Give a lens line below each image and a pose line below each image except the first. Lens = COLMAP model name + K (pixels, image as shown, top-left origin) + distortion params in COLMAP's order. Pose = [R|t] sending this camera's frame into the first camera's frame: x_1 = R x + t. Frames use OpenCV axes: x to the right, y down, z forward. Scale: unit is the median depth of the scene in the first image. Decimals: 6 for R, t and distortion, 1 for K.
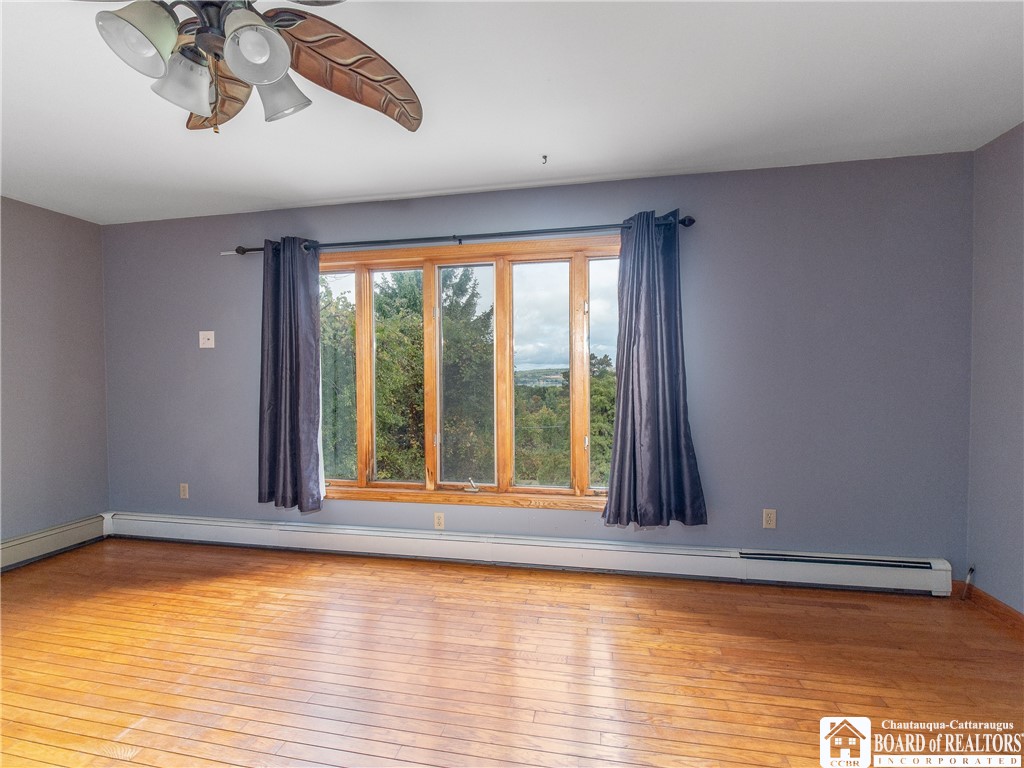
lens RADIAL K [[463.7, 0, 515.1], [0, 463.7, 387.7], [0, 0, 1]] dist [-0.004460, -0.001418]
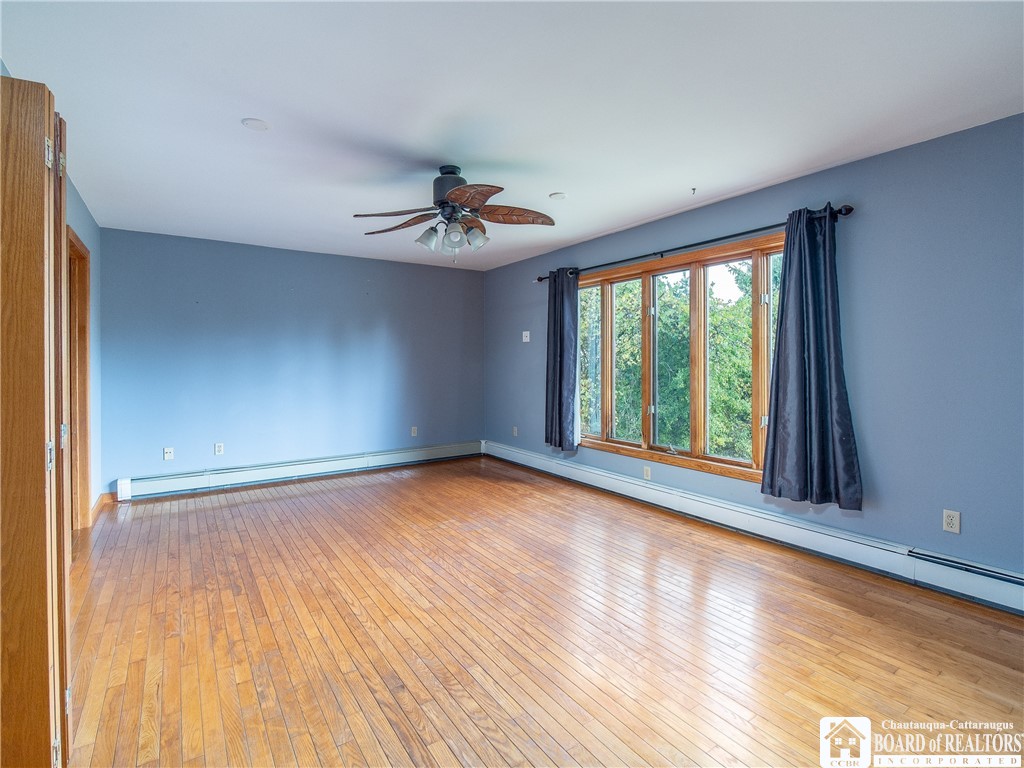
lens RADIAL K [[476.0, 0, 512.4], [0, 476.0, 369.9], [0, 0, 1]] dist [-0.011137, -0.000482]
pose [[0.714647, 0.018243, -0.699247, 0.490170], [-0.021346, 0.999763, 0.004268, 0.003083], [0.699159, 0.011876, 0.714867, -0.213808]]
